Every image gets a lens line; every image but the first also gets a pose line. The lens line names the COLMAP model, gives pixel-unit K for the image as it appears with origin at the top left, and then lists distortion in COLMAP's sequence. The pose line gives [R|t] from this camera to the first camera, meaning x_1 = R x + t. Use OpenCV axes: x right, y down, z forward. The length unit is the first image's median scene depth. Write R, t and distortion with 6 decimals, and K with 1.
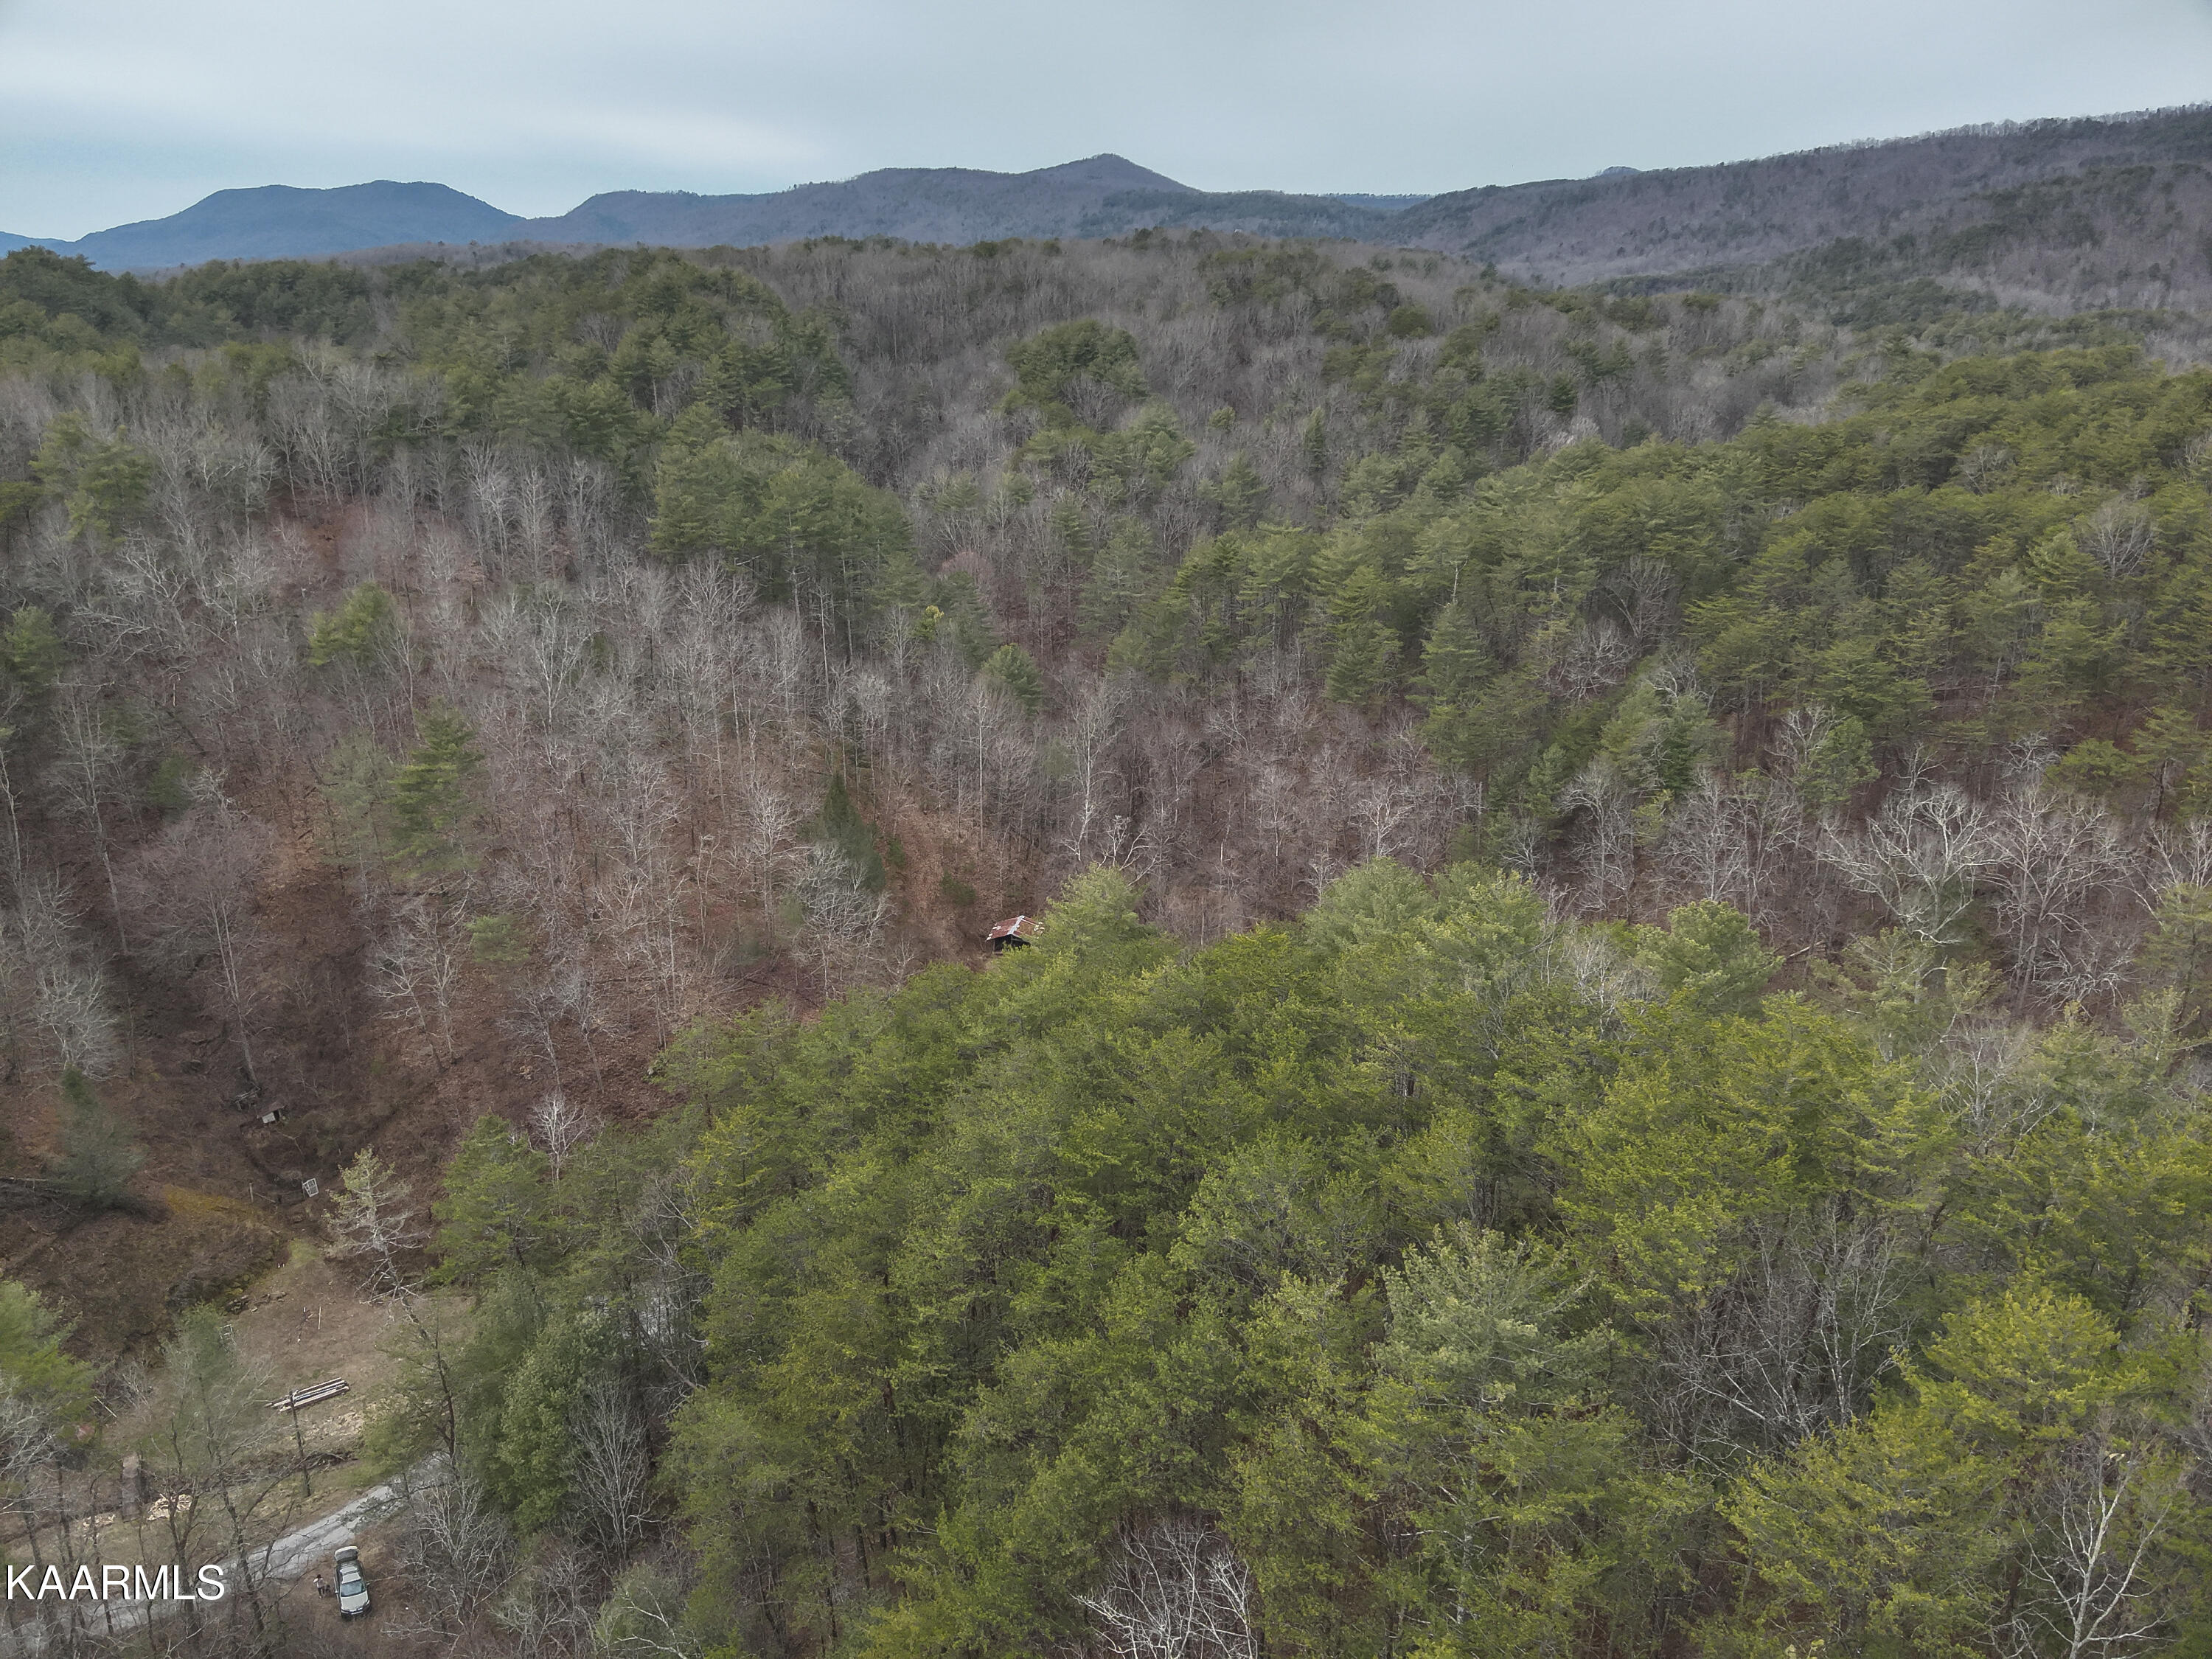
lens RADIAL K [[1614.5, 0, 1095.4], [0, 1614.5, 845.2], [0, 0, 1]] dist [0.092648, -0.175460]
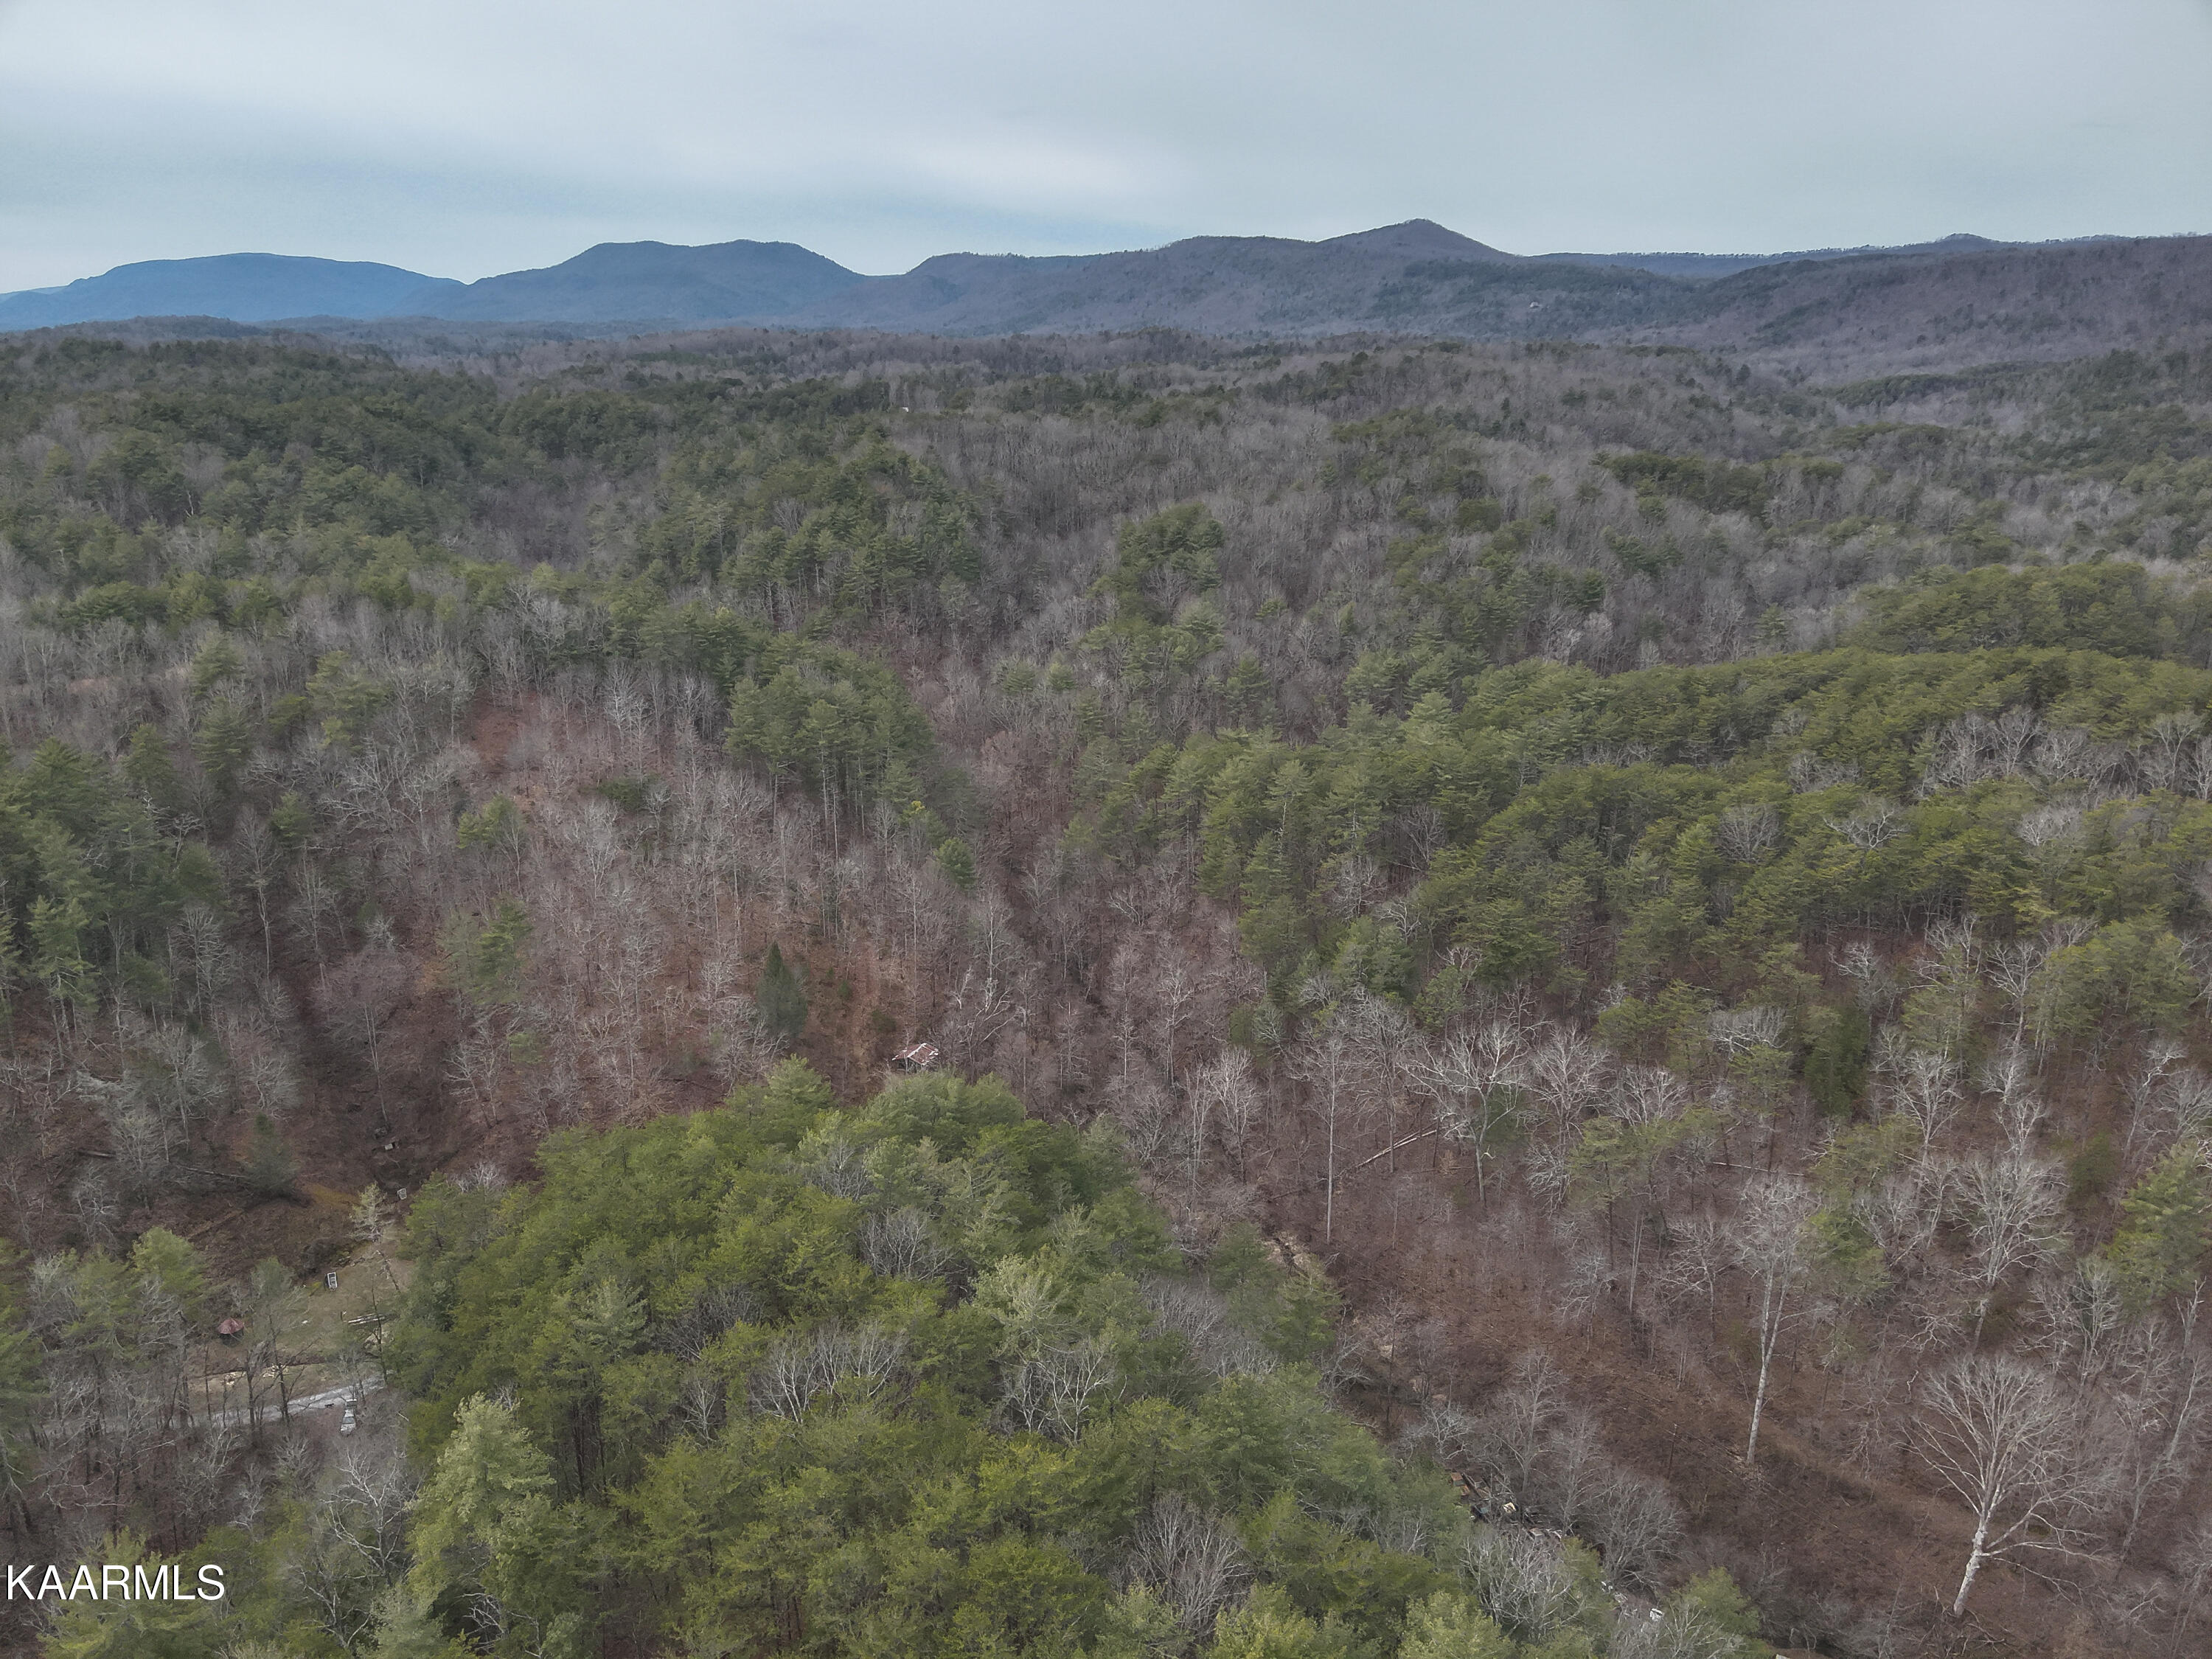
lens RADIAL K [[1611.0, 0, 1097.3], [0, 1611.0, 847.2], [0, 0, 1]] dist [0.136455, -0.242963]
pose [[0.981944, 0.064712, -0.177760, 0.187293], [-0.068978, 0.997457, -0.017919, -0.061274], [0.176149, 0.029857, 0.983911, -0.197711]]
